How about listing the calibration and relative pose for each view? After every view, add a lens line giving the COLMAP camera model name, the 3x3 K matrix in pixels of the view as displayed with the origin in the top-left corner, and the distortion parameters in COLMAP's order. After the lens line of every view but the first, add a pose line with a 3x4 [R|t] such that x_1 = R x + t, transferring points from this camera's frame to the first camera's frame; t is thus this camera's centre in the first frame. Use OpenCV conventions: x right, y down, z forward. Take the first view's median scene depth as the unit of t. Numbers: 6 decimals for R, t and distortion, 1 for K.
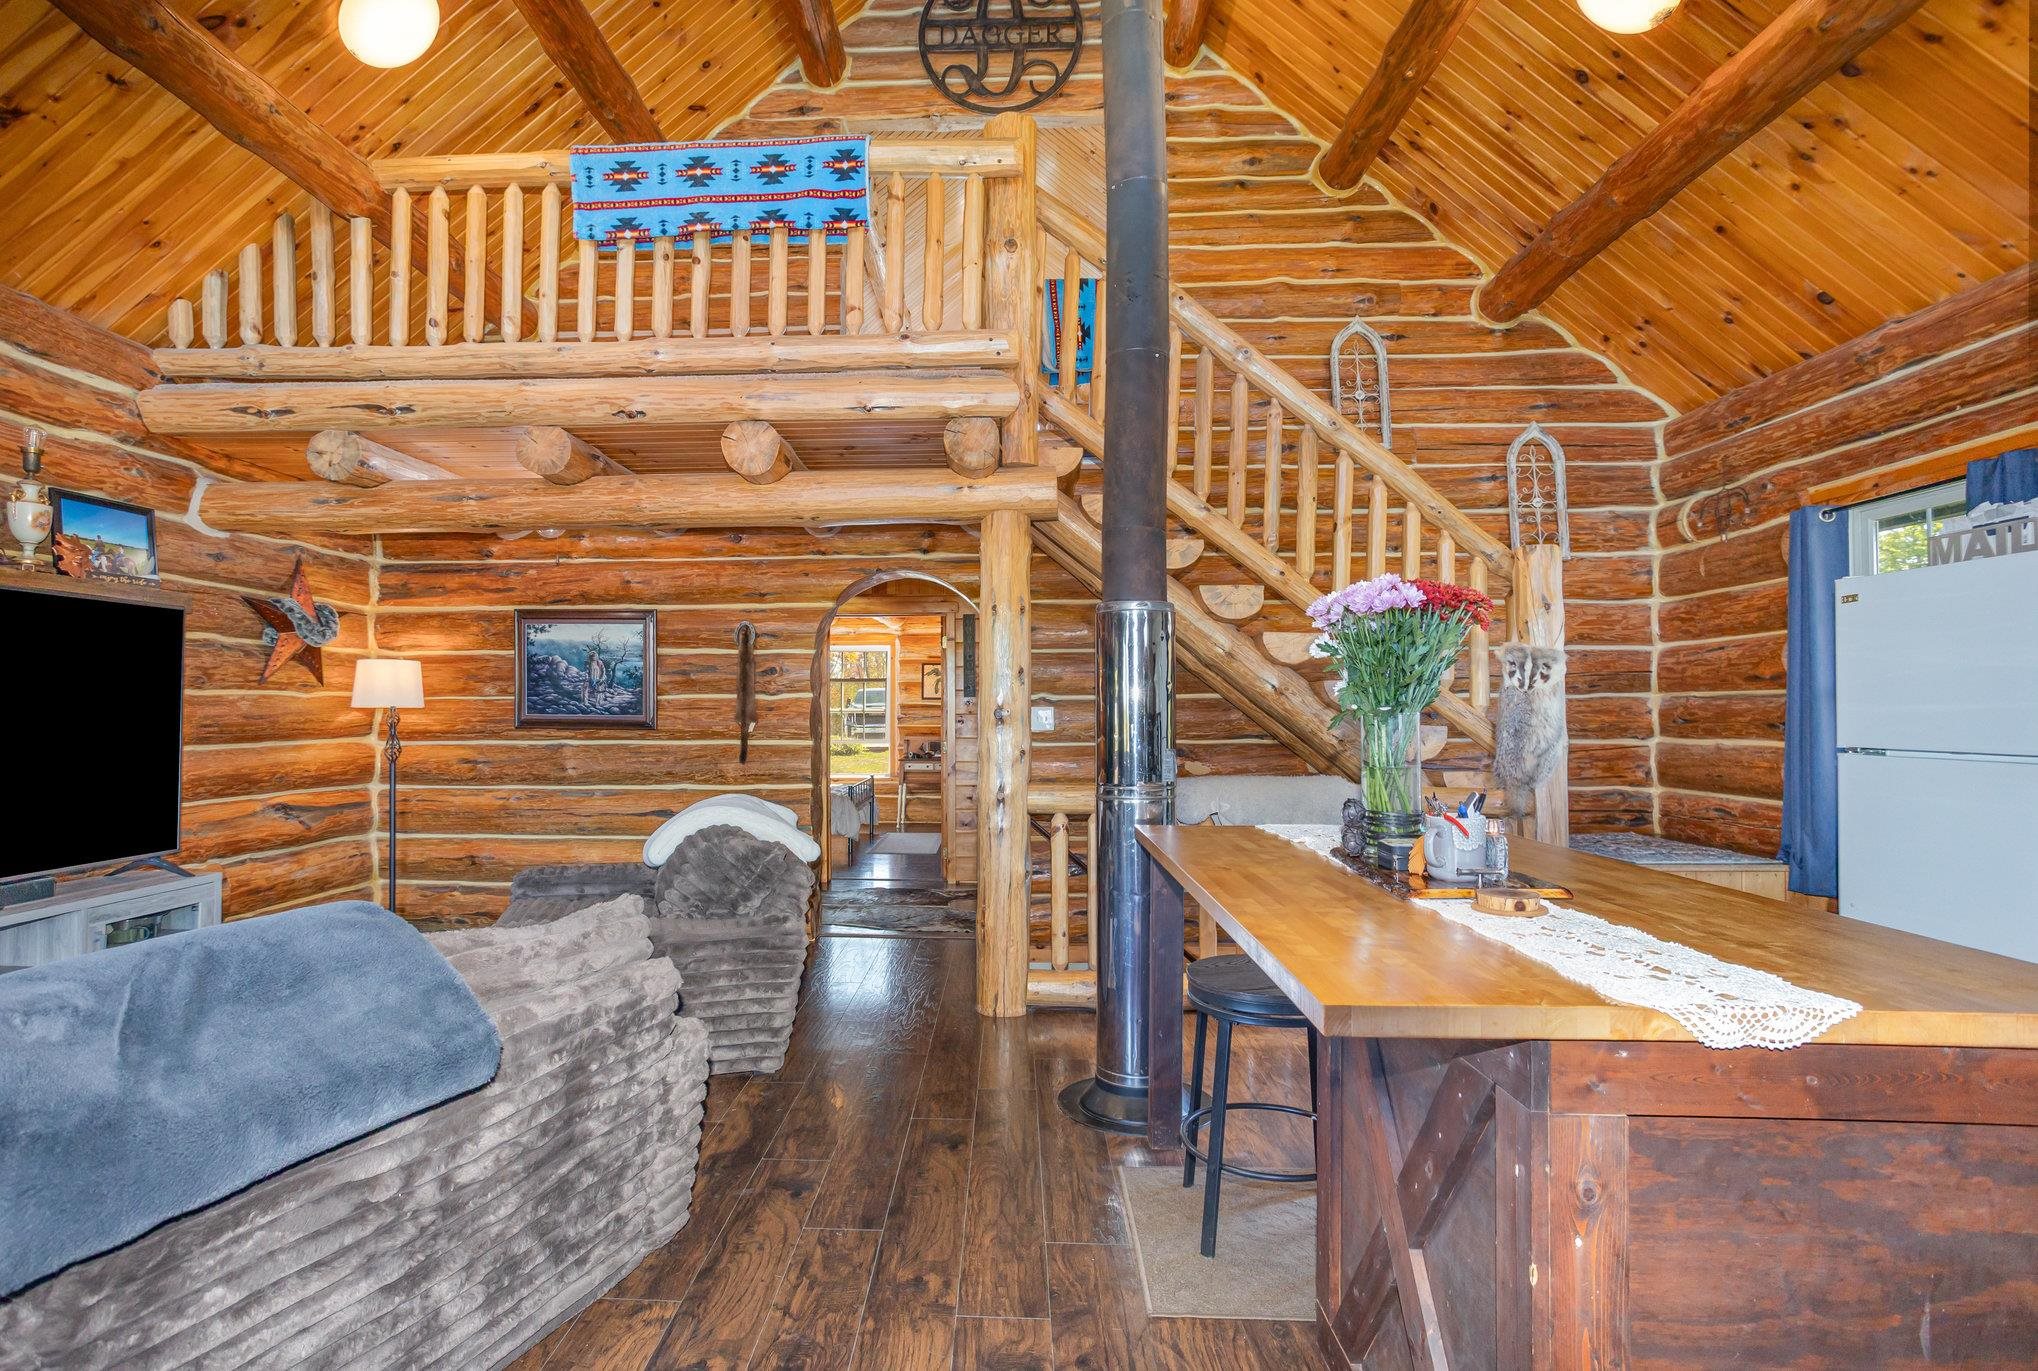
lens RADIAL K [[1013.9, 0, 1006.7], [0, 1013.9, 687.9], [0, 0, 1]] dist [-0.061060, 0.037290]
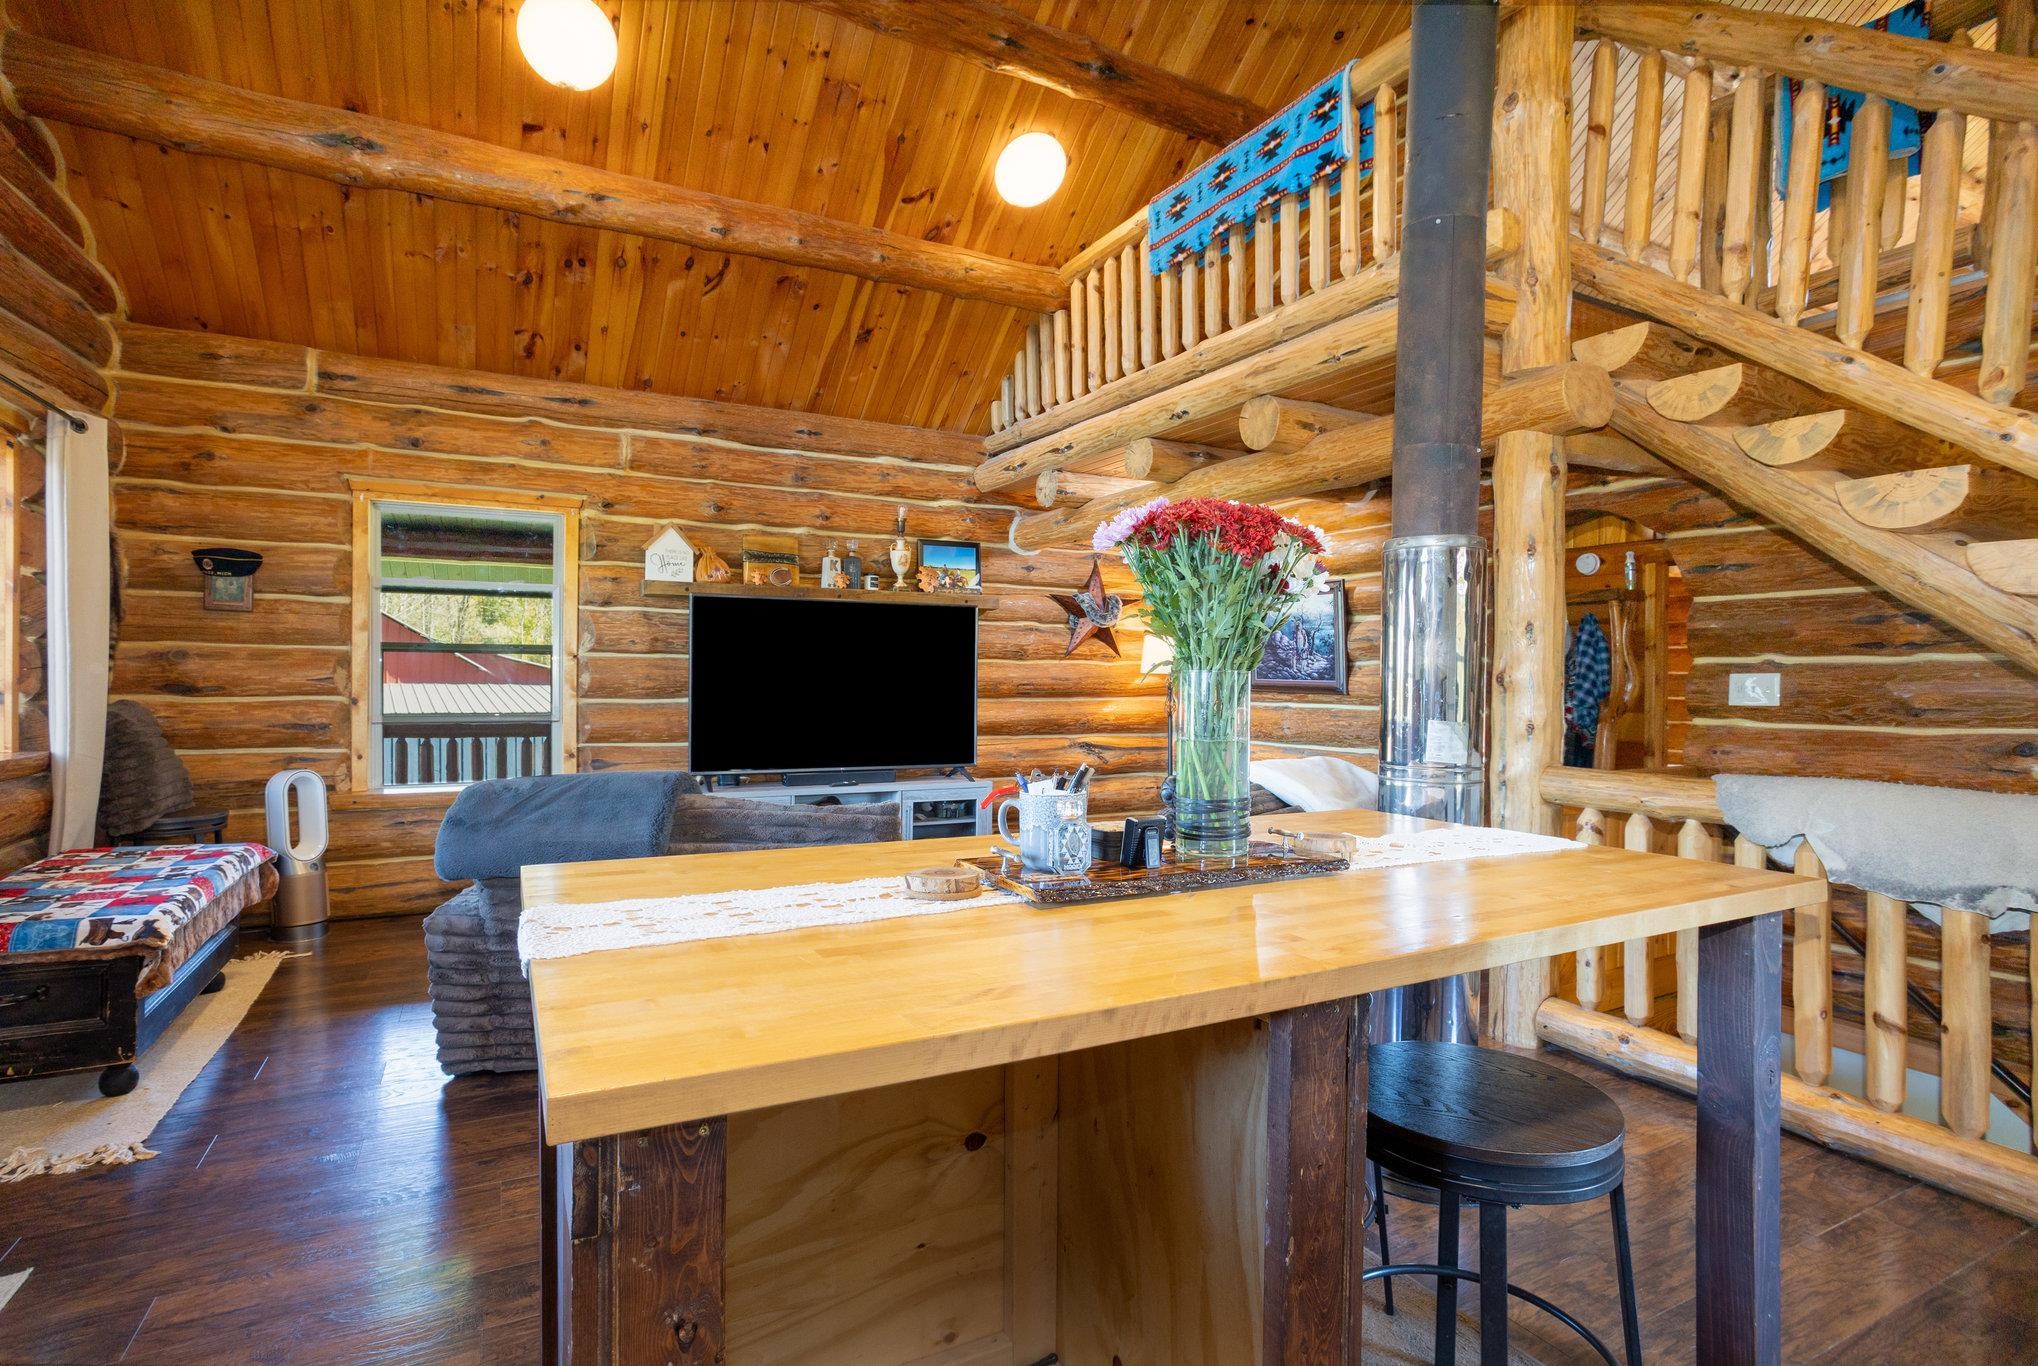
lens RADIAL K [[1013.9, 0, 1006.7], [0, 1013.9, 685.4], [0, 0, 1]] dist [-0.061060, 0.037290]
pose [[0.498047, 0.010947, -0.867081, 0.496508], [0.011317, 0.999753, 0.019122, 0.010674], [0.867076, -0.019336, 0.497800, 0.234158]]
